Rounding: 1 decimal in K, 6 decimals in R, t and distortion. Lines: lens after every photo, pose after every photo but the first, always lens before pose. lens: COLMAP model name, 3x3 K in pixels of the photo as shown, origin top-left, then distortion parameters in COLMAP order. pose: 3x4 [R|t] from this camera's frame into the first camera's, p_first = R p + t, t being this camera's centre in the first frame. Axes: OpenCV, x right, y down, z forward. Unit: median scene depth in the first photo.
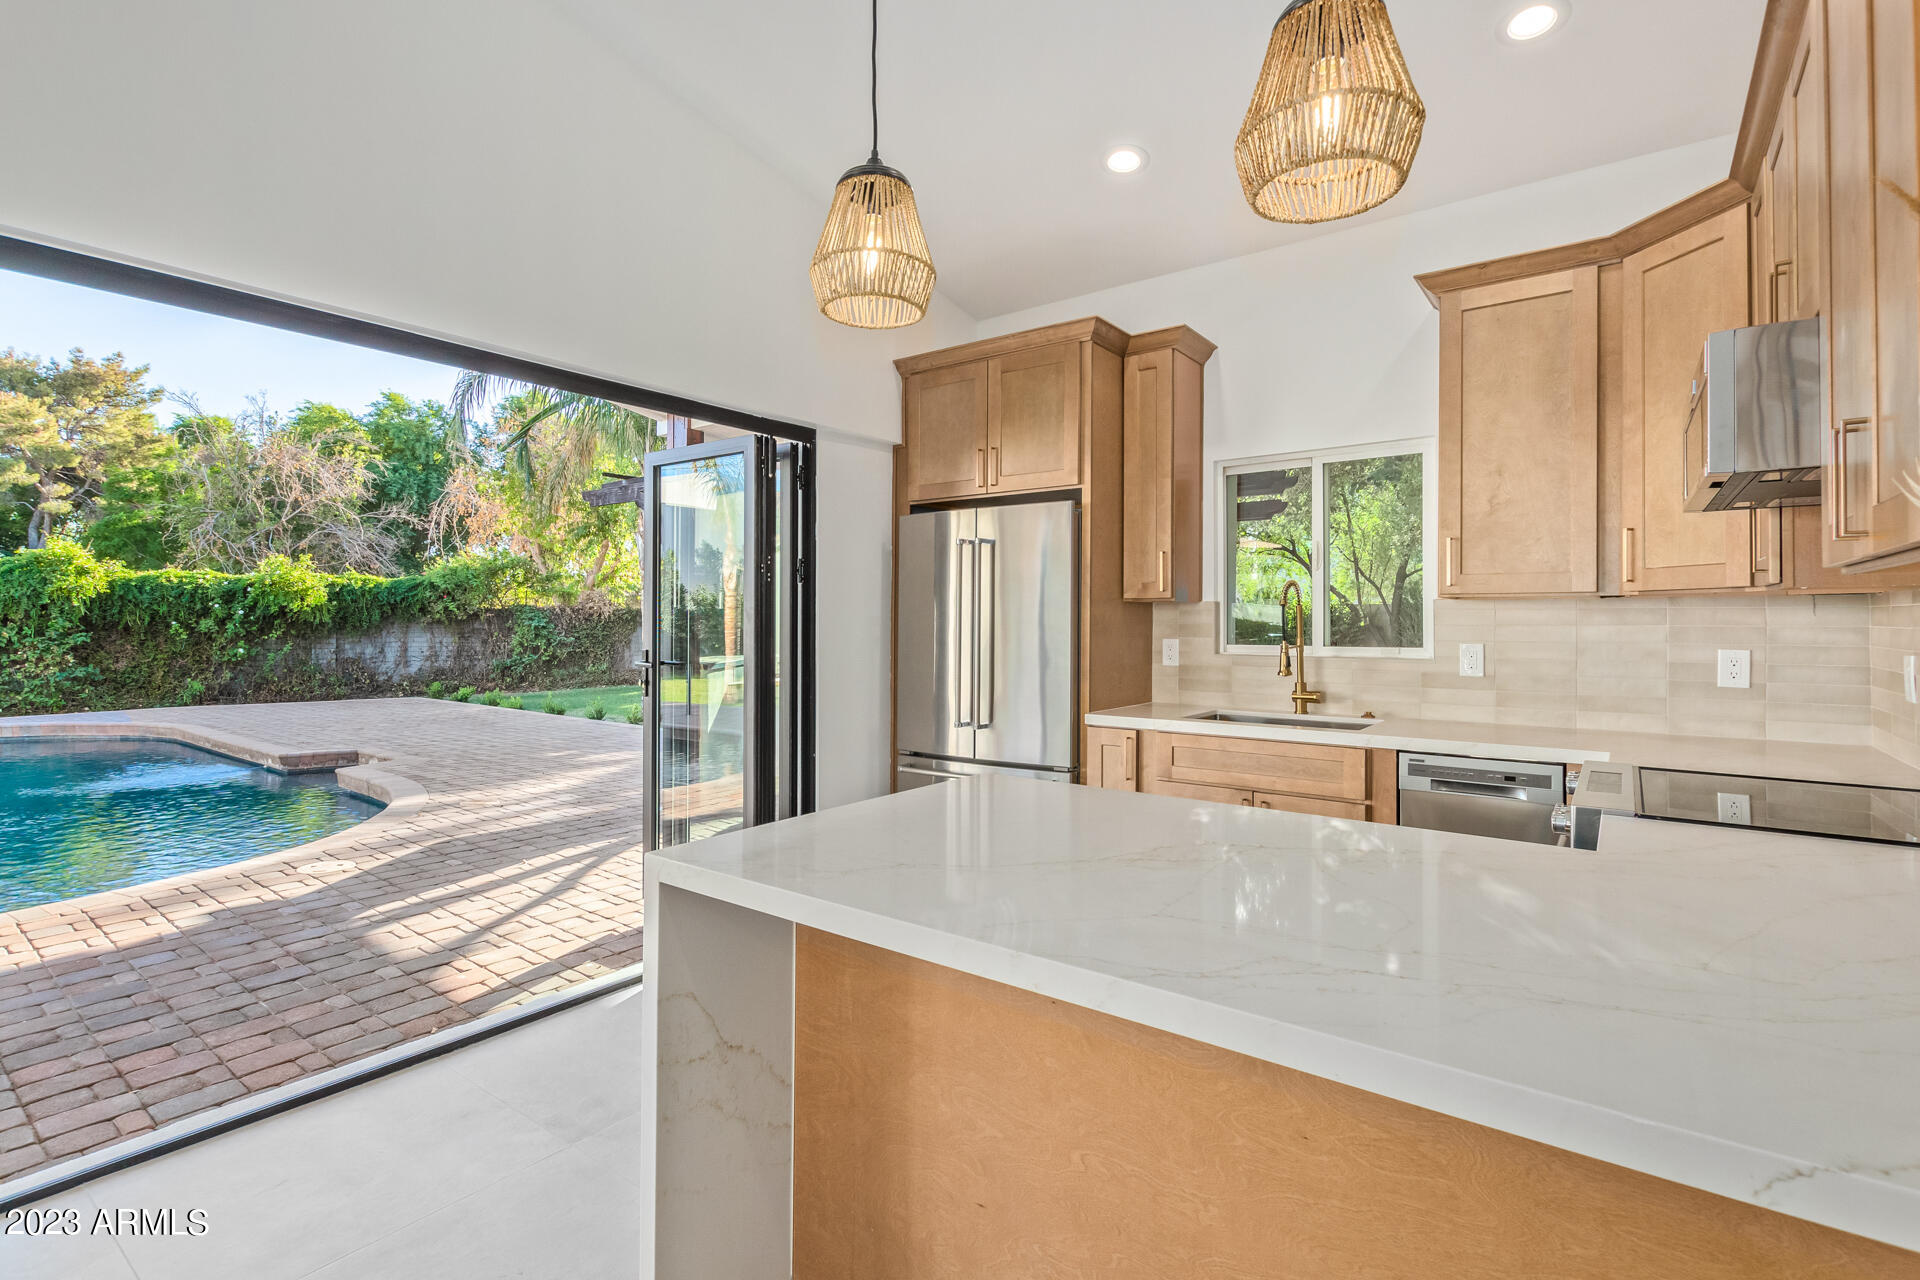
lens RADIAL K [[907.5, 0, 956.0], [0, 907.5, 606.5], [0, 0, 1]] dist [0.002195, -0.000022]
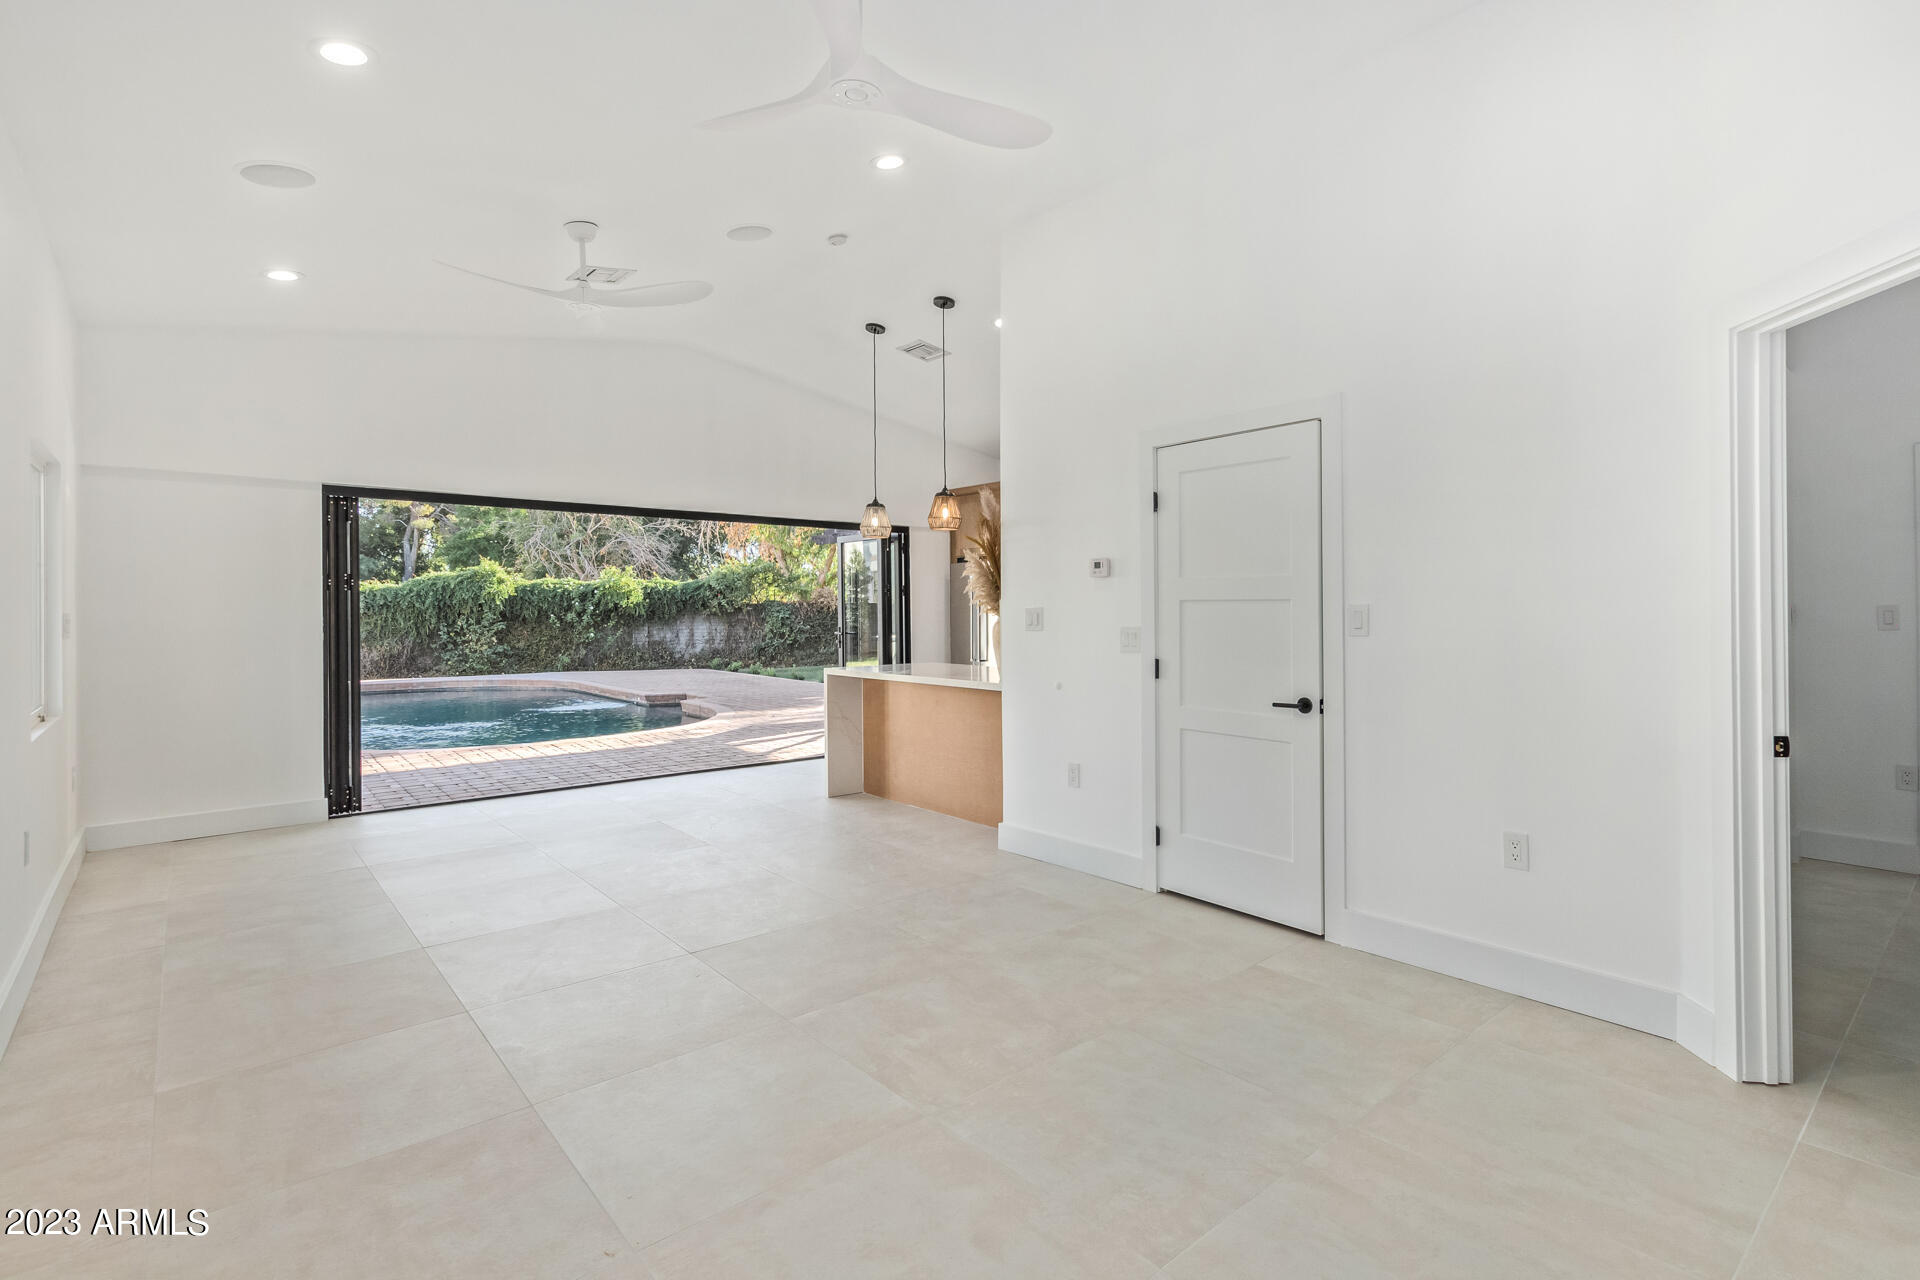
lens RADIAL K [[900.8, 0, 960.0], [0, 900.8, 640.0], [0, 0, 1]] dist [0.001236, 0.000096]
pose [[0.972935, 0.002781, -0.231062, 0.098202], [0.008217, 0.998879, 0.046624, -0.004098], [0.230933, -0.047261, 0.971821, -0.232196]]
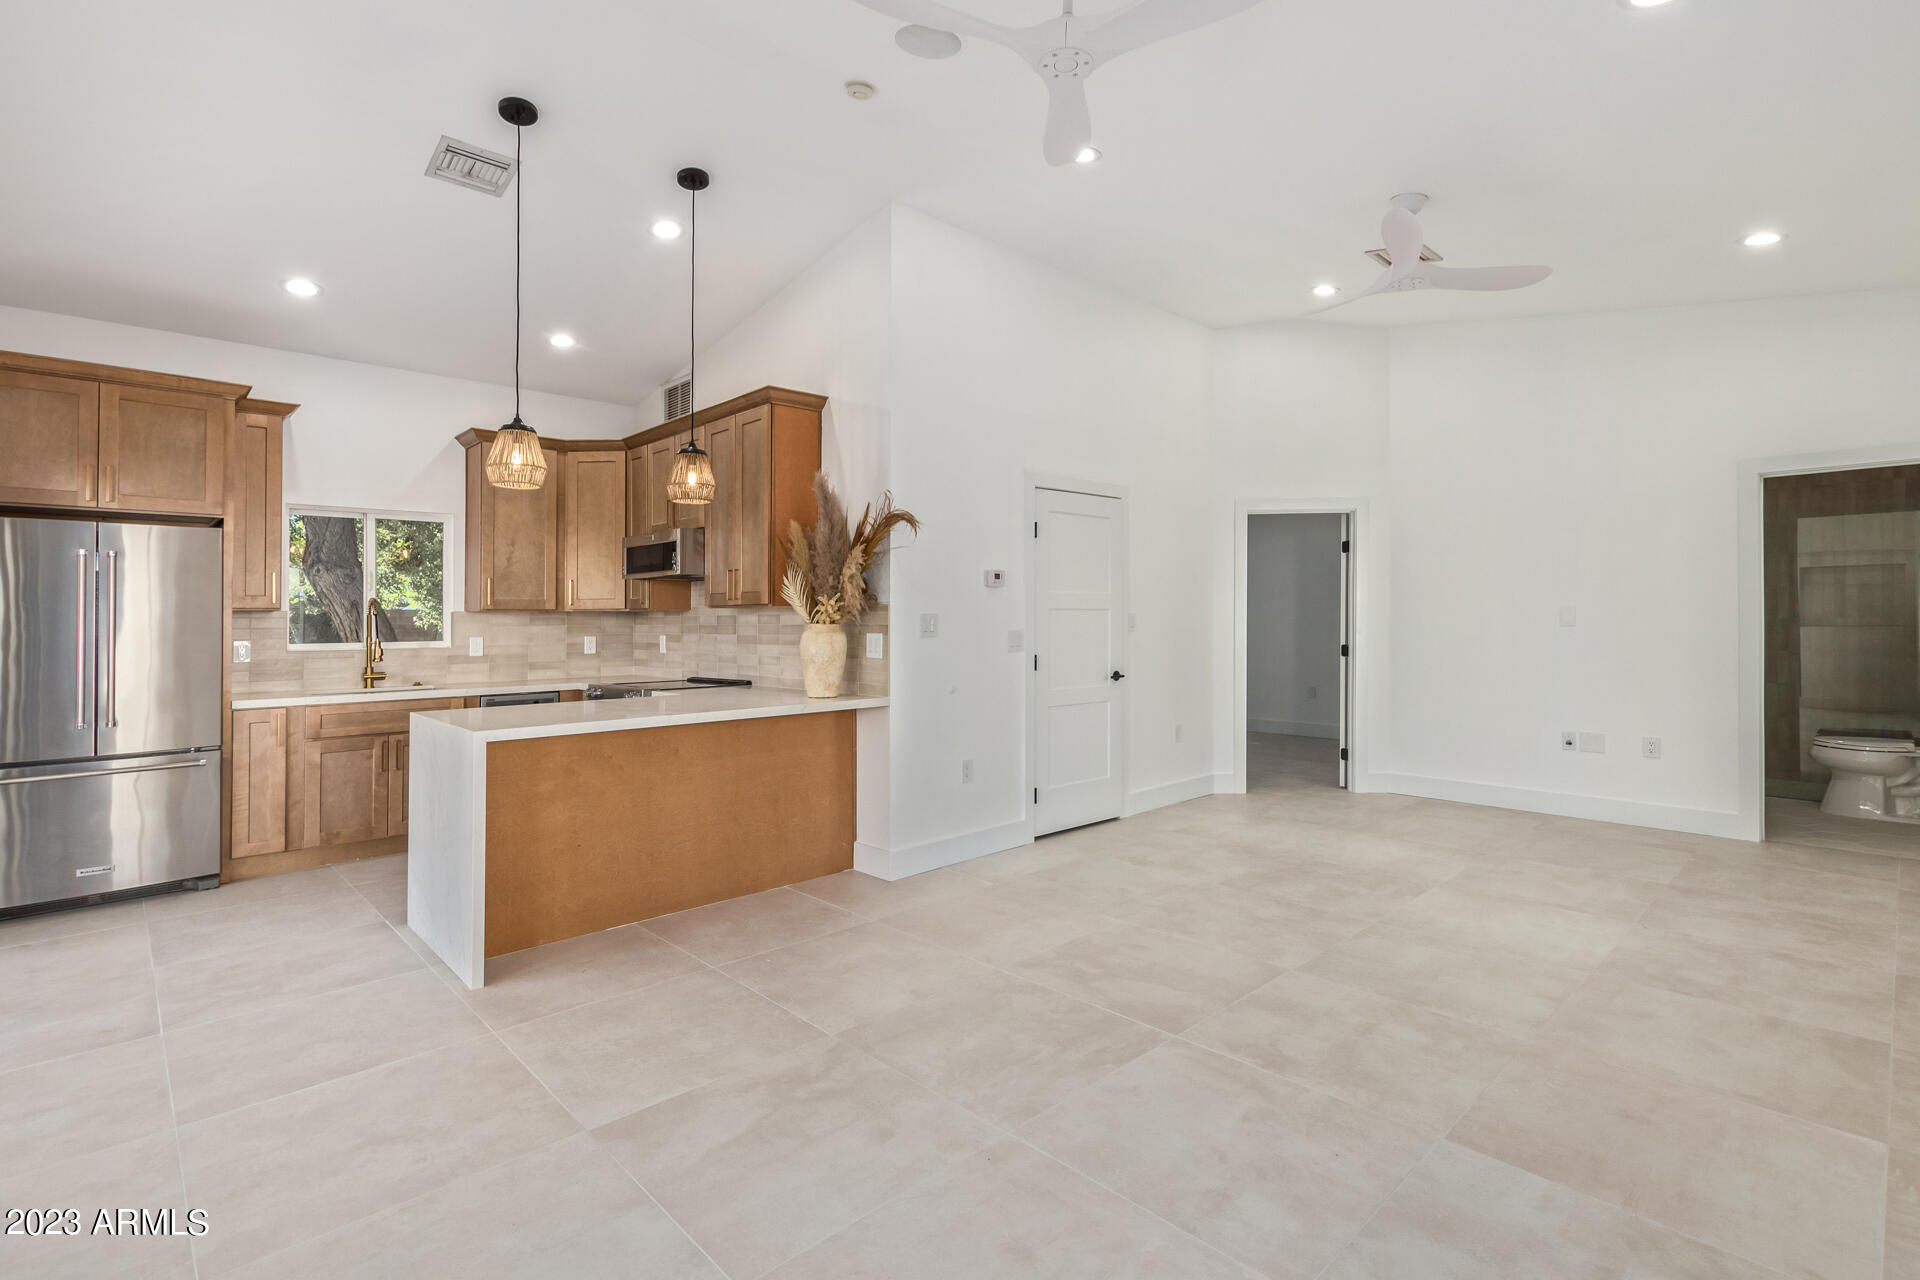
lens RADIAL K [[907.0, 0, 955.5], [0, 907.0, 667.6], [0, 0, 1]] dist [-0.000119, -0.000342]
pose [[0.182135, -0.052119, 0.981891, -0.174293], [-0.005781, 0.998520, 0.054074, -0.000130], [-0.983257, -0.015525, 0.181564, -0.040425]]
